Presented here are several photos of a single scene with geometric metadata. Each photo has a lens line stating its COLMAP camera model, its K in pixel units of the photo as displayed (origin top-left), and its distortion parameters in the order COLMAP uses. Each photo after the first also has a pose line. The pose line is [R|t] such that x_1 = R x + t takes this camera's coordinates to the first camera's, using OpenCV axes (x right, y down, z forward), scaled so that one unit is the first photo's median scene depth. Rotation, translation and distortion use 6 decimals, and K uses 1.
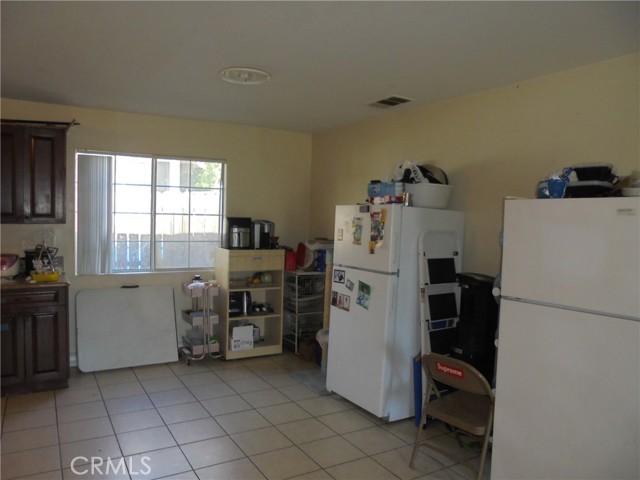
lens RADIAL K [[483.0, 0, 320.0], [0, 483.0, 240.0], [0, 0, 1]] dist [-0.098950, 0.004361]
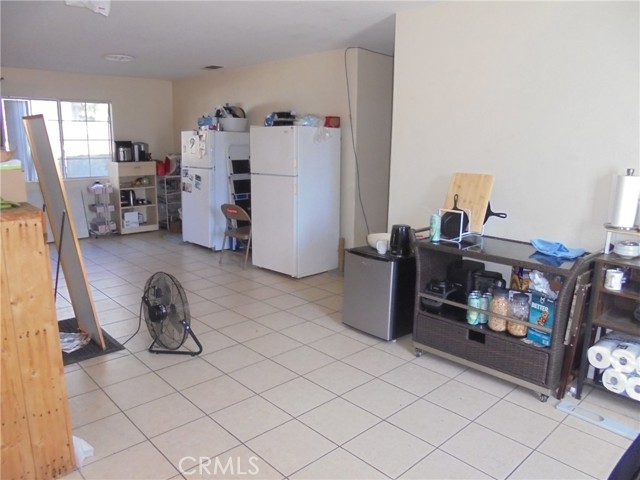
lens RADIAL K [[483.0, 0, 320.0], [0, 483.0, 240.0], [0, 0, 1]] dist [-0.098950, 0.004361]
pose [[0.976788, -0.058885, 0.205955, 0.113961], [0.025901, 0.986887, 0.159320, 0.040563], [-0.212635, -0.150288, 0.965505, -0.621567]]
